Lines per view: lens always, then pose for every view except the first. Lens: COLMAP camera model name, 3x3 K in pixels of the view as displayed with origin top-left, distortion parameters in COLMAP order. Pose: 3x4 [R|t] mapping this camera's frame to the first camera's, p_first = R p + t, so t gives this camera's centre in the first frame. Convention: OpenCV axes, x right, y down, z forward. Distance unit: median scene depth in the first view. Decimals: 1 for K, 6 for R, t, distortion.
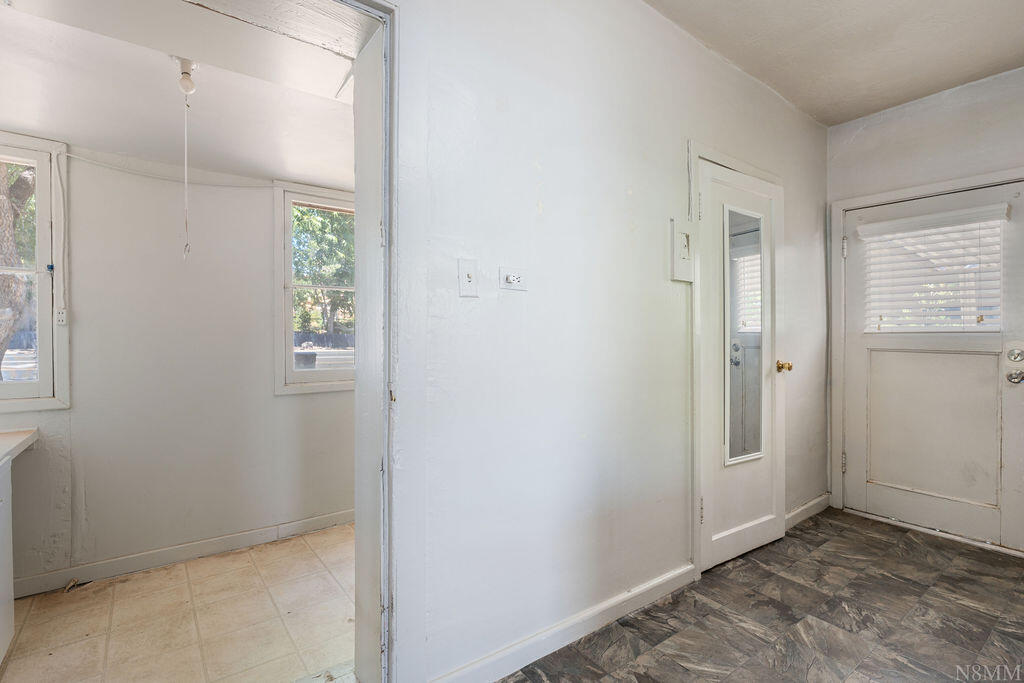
lens RADIAL K [[483.2, 0, 512.0], [0, 483.2, 342.8], [0, 0, 1]] dist [-0.003206, -0.000162]
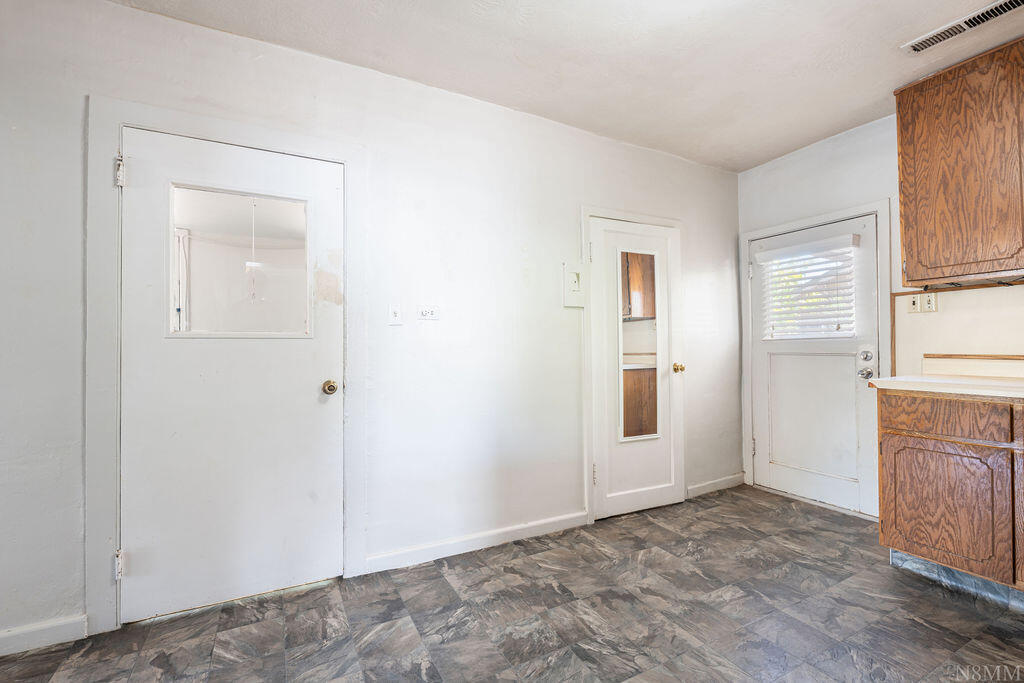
lens RADIAL K [[454.7, 0, 508.2], [0, 454.7, 342.5], [0, 0, 1]] dist [-0.007787, -0.000480]
pose [[0.988086, -0.020495, -0.152530, 0.337906], [0.016571, 0.999499, -0.026953, 0.007416], [0.153007, 0.024104, 0.987931, -0.300574]]
